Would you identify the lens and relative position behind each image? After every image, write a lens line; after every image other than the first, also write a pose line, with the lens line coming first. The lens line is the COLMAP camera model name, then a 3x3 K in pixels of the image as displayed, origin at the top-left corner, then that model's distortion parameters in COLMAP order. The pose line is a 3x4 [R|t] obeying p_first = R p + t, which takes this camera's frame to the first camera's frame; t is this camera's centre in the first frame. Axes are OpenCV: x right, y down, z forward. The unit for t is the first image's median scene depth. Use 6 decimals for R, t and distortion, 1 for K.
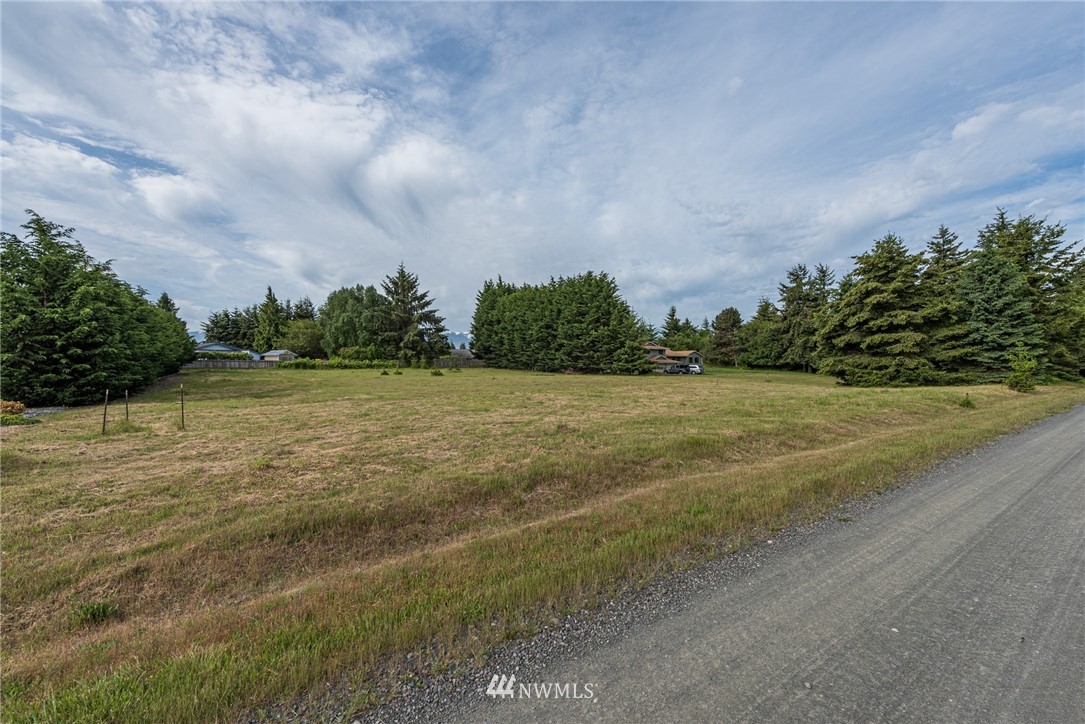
lens RADIAL K [[434.3, 0, 559.6], [0, 434.3, 379.4], [0, 0, 1]] dist [-0.002089, -0.000843]
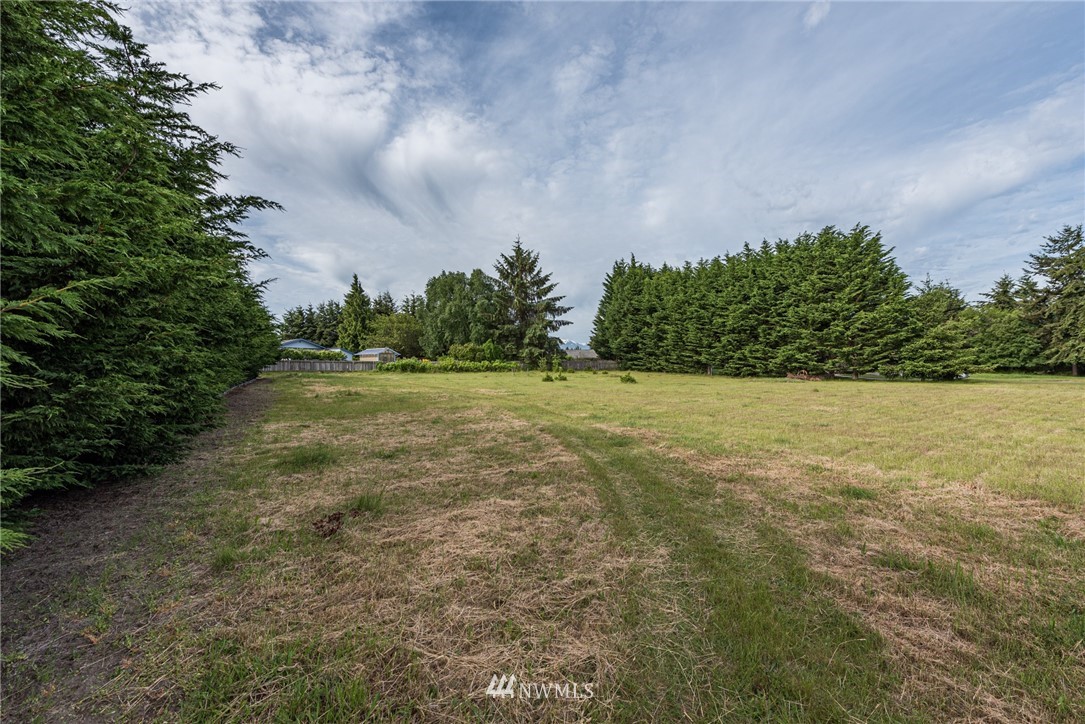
lens RADIAL K [[434.3, 0, 554.9], [0, 434.3, 365.7], [0, 0, 1]] dist [-0.002089, -0.000843]
pose [[0.995270, -0.002785, -0.097108, -0.216394], [-0.001303, 0.999116, -0.042011, -0.003901], [0.097140, 0.041939, 0.994387, 0.225656]]
